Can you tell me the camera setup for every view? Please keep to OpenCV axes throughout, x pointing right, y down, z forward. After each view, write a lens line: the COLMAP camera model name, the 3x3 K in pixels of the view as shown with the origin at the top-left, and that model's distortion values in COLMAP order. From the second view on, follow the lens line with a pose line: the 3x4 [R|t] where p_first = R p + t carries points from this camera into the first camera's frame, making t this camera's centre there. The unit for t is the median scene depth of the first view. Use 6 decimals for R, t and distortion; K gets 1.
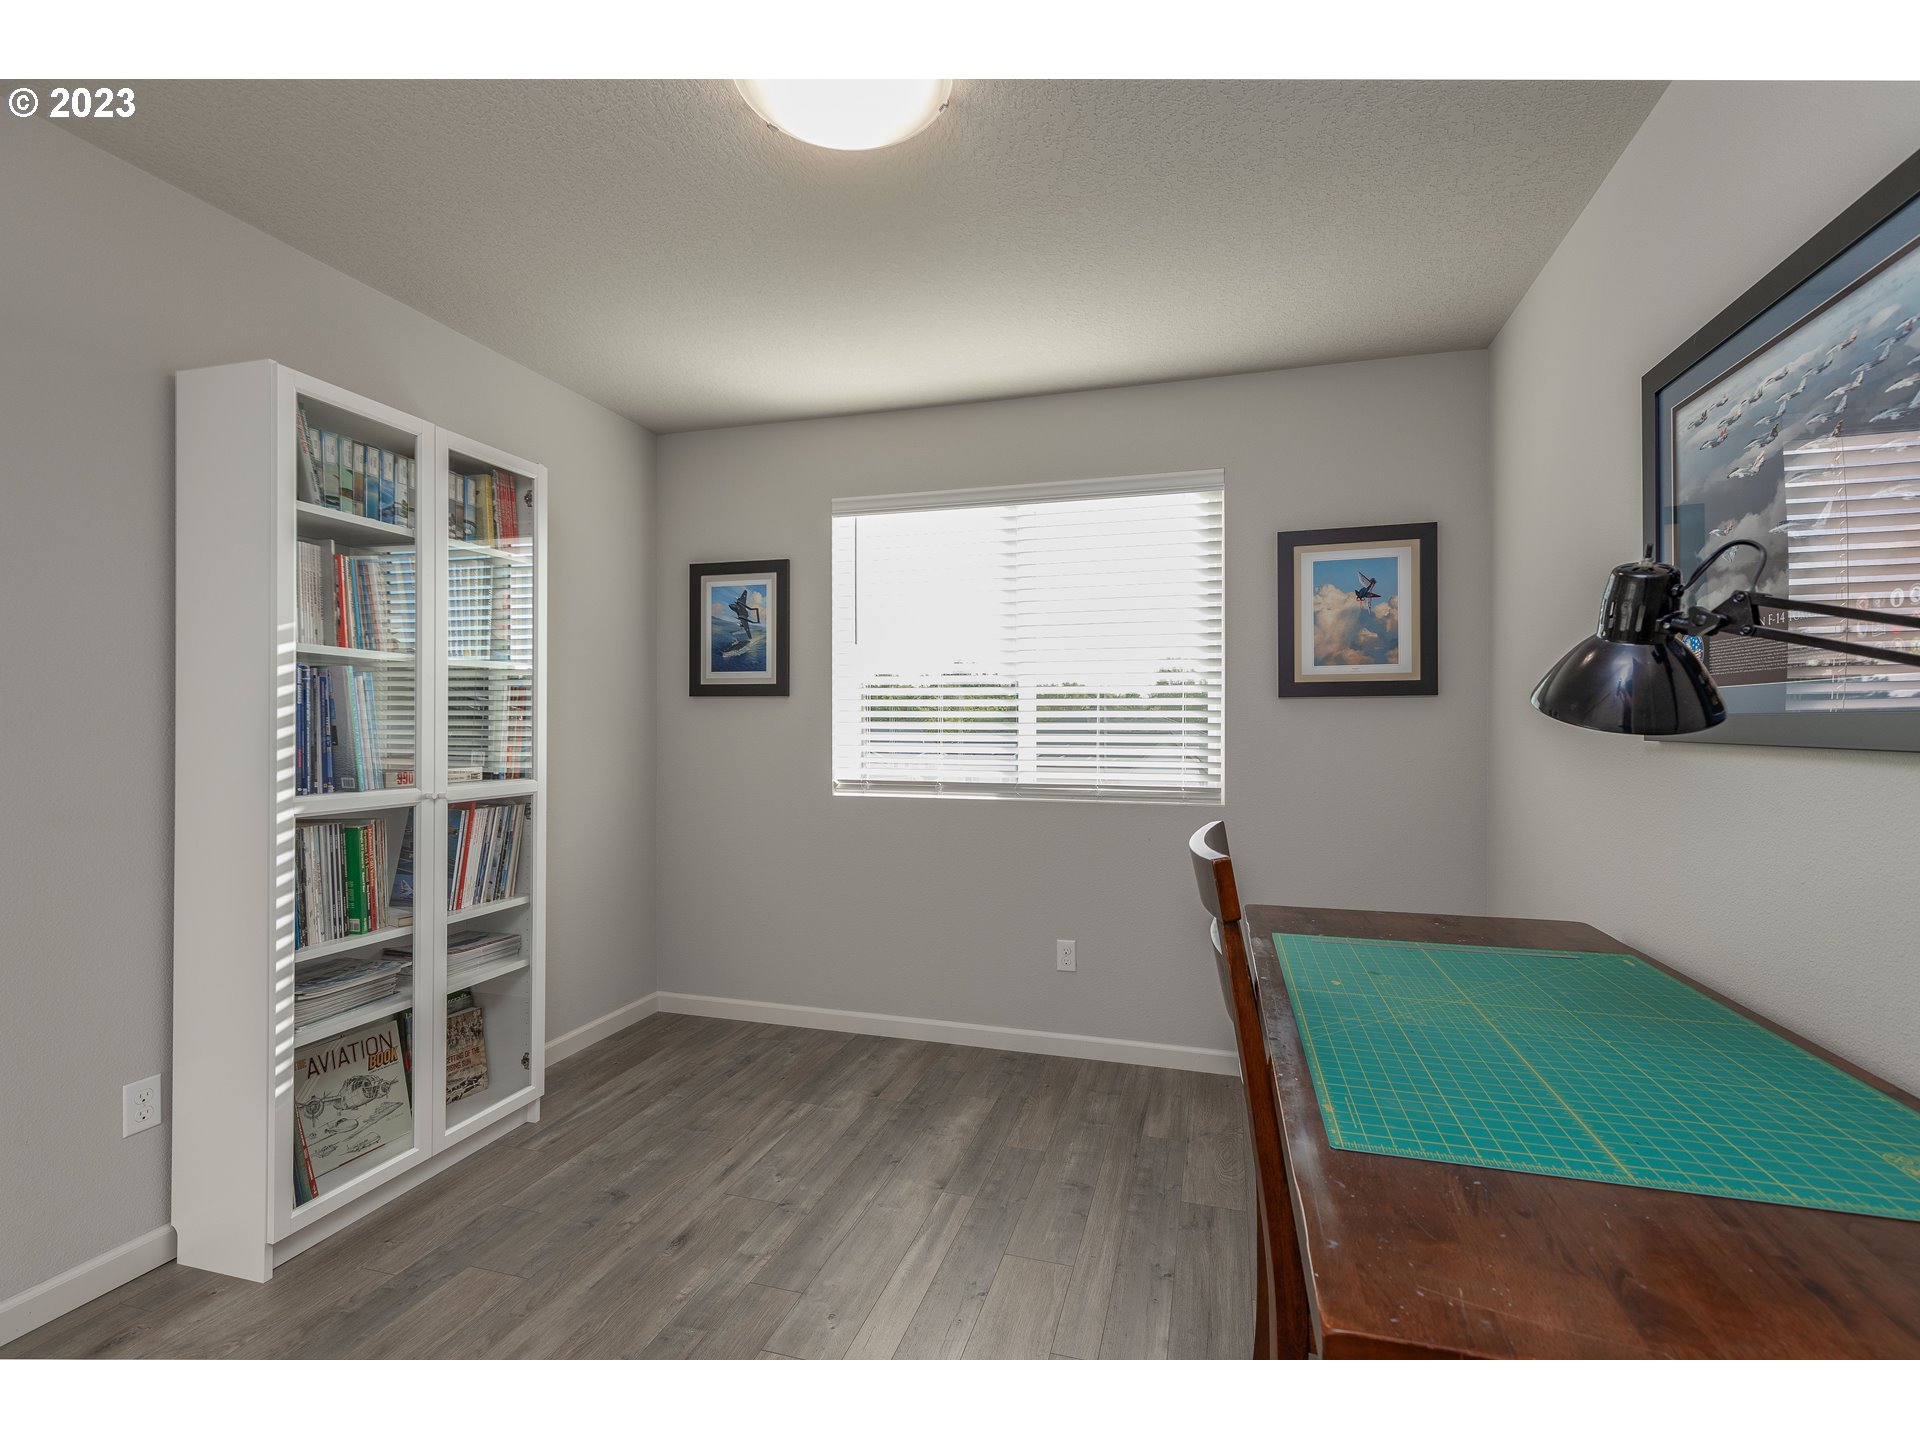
lens RADIAL K [[868.5, 0, 957.5], [0, 868.5, 723.6], [0, 0, 1]] dist [0.008595, 0.000256]
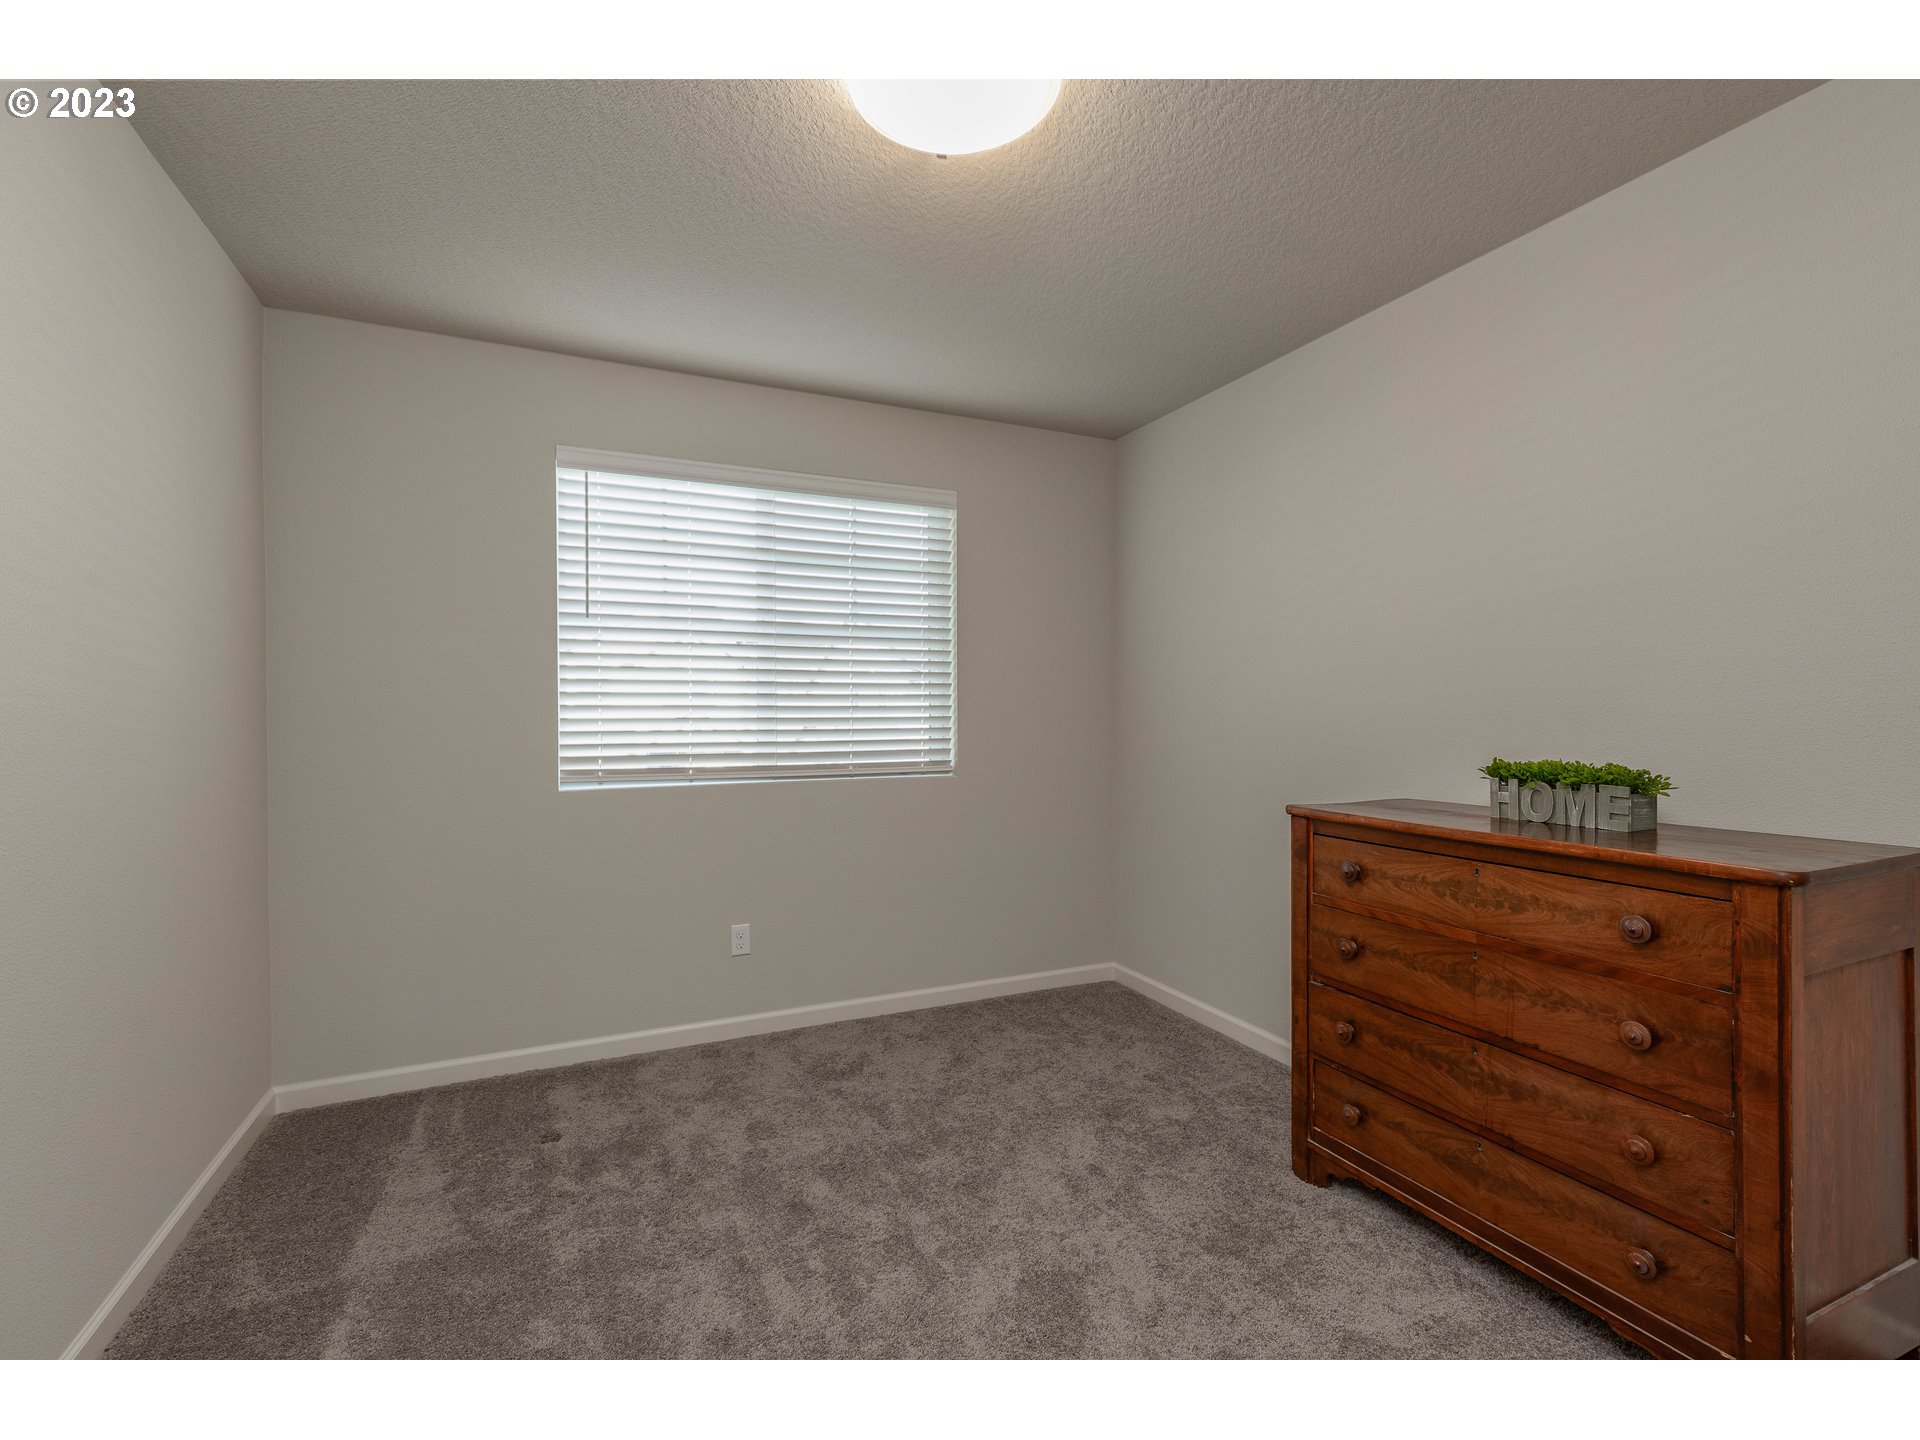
lens RADIAL K [[868.5, 0, 957.5], [0, 868.5, 723.6], [0, 0, 1]] dist [0.008595, 0.000256]
pose [[0.751660, -0.017721, 0.659313, -0.412264], [0.001194, 0.999674, 0.025508, -0.009165], [-0.659550, -0.018386, 0.751436, 0.100208]]
